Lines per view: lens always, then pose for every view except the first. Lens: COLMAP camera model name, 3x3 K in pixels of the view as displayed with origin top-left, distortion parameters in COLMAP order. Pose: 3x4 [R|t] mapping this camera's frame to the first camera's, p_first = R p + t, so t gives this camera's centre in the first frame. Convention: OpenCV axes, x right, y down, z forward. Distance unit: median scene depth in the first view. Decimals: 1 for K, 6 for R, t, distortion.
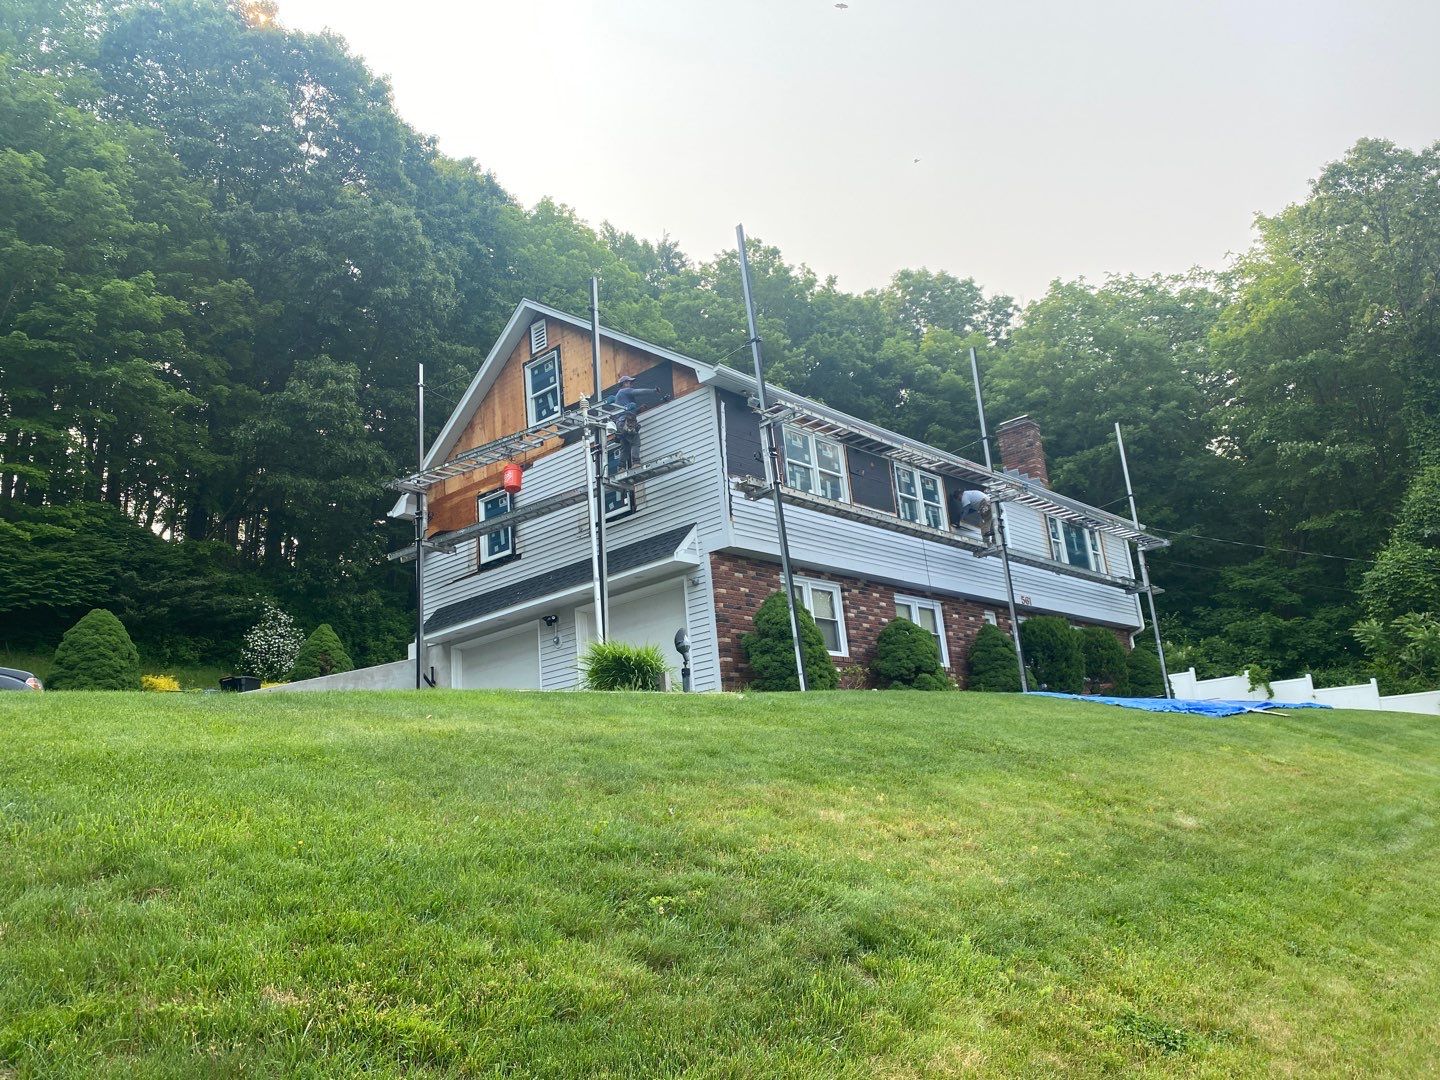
lens RADIAL K [[1095.1, 0, 725.7], [0, 1095.1, 537.8], [0, 0, 1]] dist [0.027371, -0.032925]
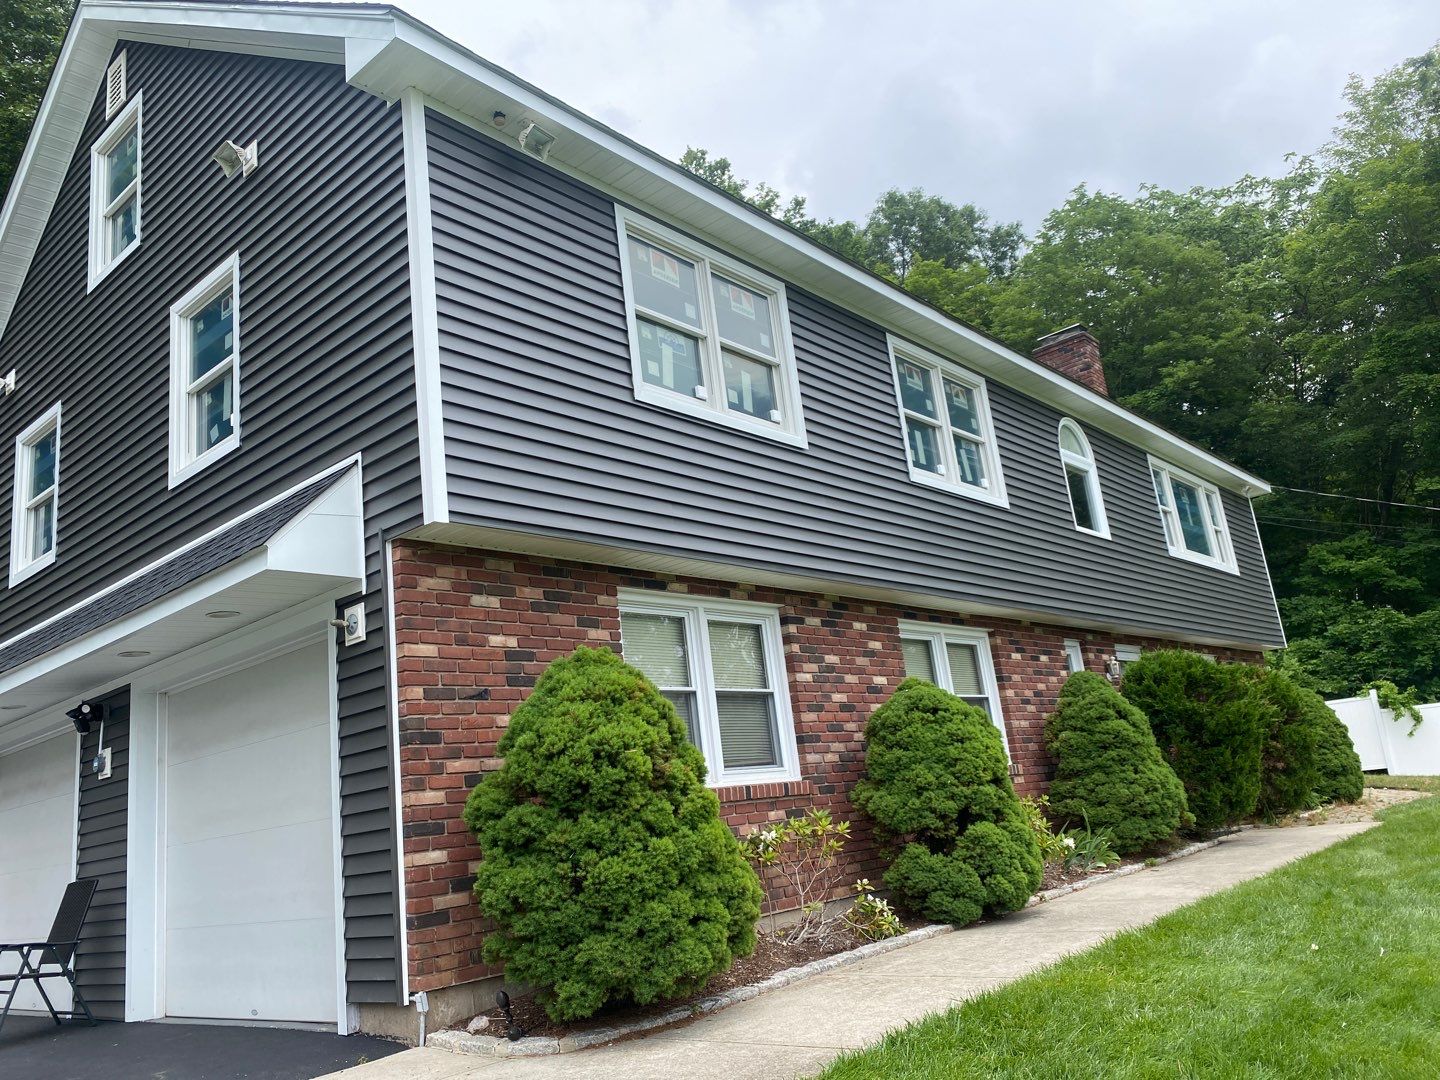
lens RADIAL K [[1095.1, 0, 711.8], [0, 1095.1, 533.8], [0, 0, 1]] dist [0.027371, -0.032925]
pose [[0.999744, -0.022027, 0.005208, 0.070192], [0.021994, 0.999739, 0.006247, 0.008772], [-0.005344, -0.006131, 0.999967, 0.517586]]
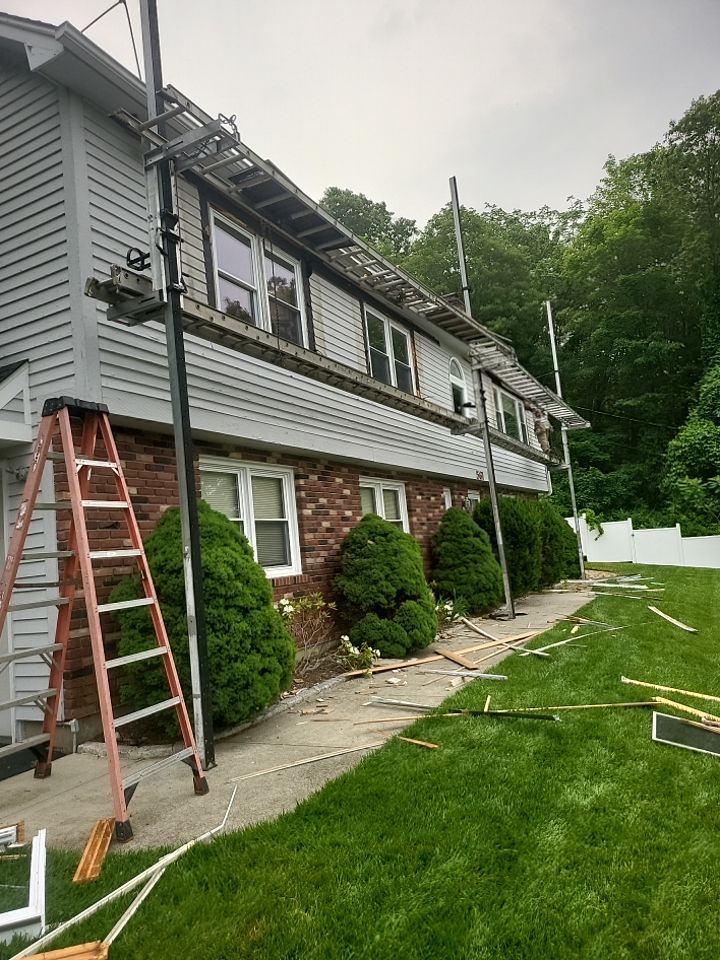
lens RADIAL K [[673.2, 0, 361.1], [0, 673.2, 487.0], [0, 0, 1]] dist [0.051042, -0.034521]
pose [[0.971650, 0.018202, 0.235720, 0.041607], [-0.049970, 0.990319, 0.129507, -0.003520], [-0.231081, -0.137614, 0.963153, 0.527064]]
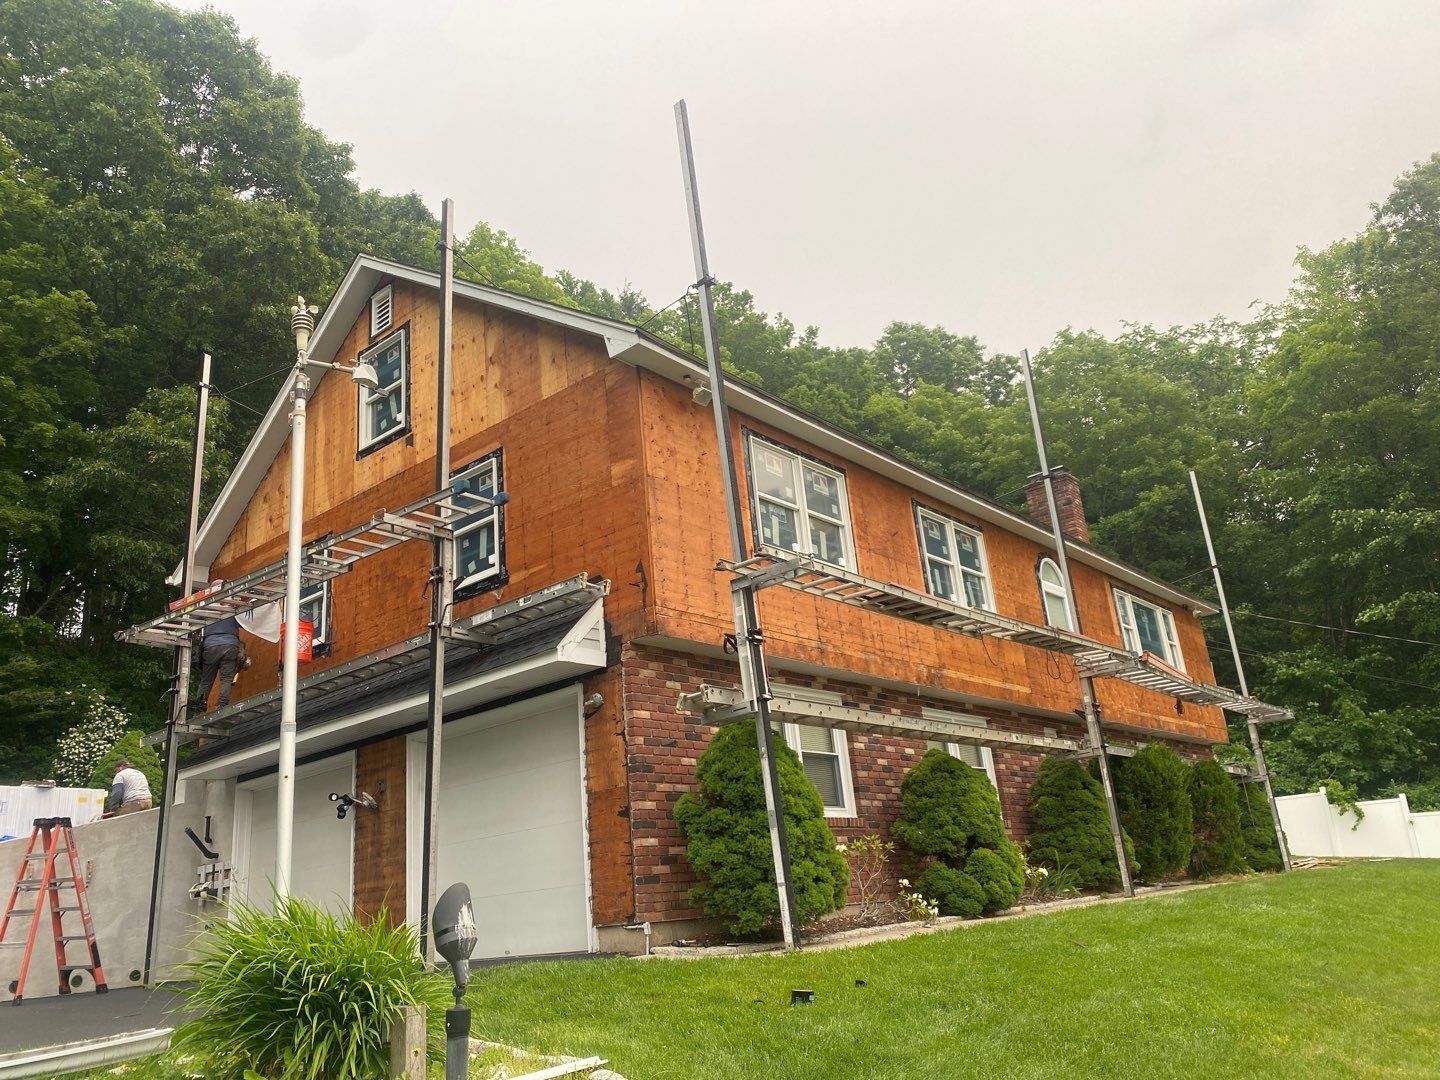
lens RADIAL K [[1095.1, 0, 714.9], [0, 1095.1, 537.4], [0, 0, 1]] dist [0.027371, -0.032925]
pose [[0.999849, 0.008686, 0.015034, 0.020085], [-0.007575, 0.997344, -0.072442, -0.002022], [-0.015624, 0.072317, 0.997259, 0.339908]]
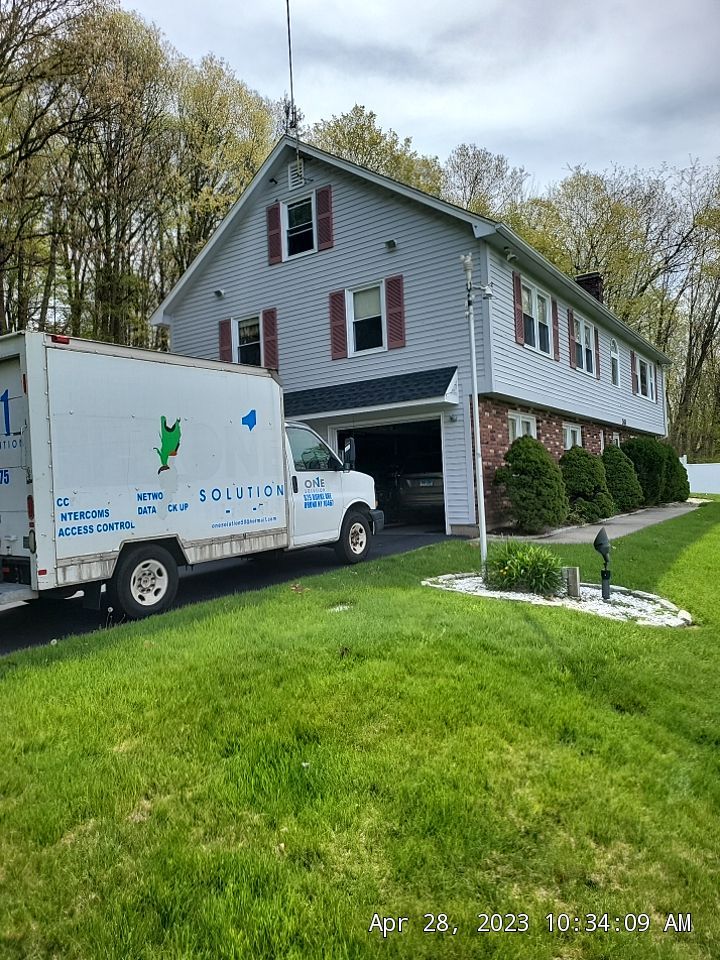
lens RADIAL K [[673.2, 0, 342.7], [0, 673.2, 479.2], [0, 0, 1]] dist [0.051042, -0.034521]
pose [[0.991861, 0.052215, 0.116127, -0.182354], [-0.077612, 0.970955, 0.226325, -0.041227], [-0.100937, -0.233496, 0.967105, 0.242871]]
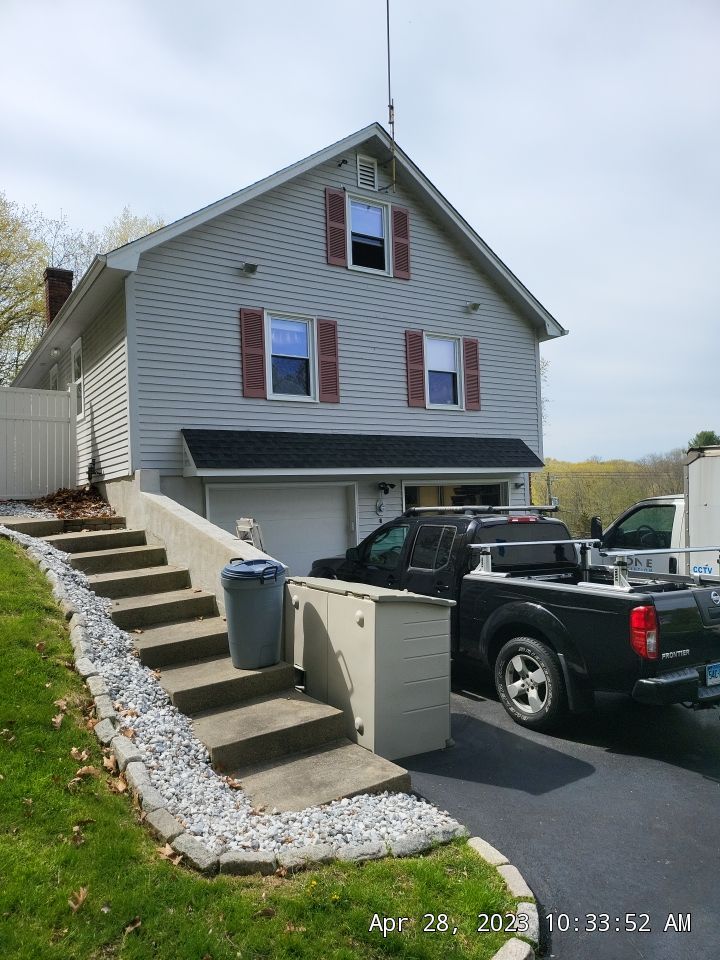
lens RADIAL K [[673.2, 0, 366.9], [0, 673.2, 483.0], [0, 0, 1]] dist [0.051042, -0.034521]
pose [[0.288724, 0.115966, 0.950363, -0.664164], [-0.242230, 0.969190, -0.044673, 0.091598], [-0.926263, -0.217308, 0.307919, 0.746926]]
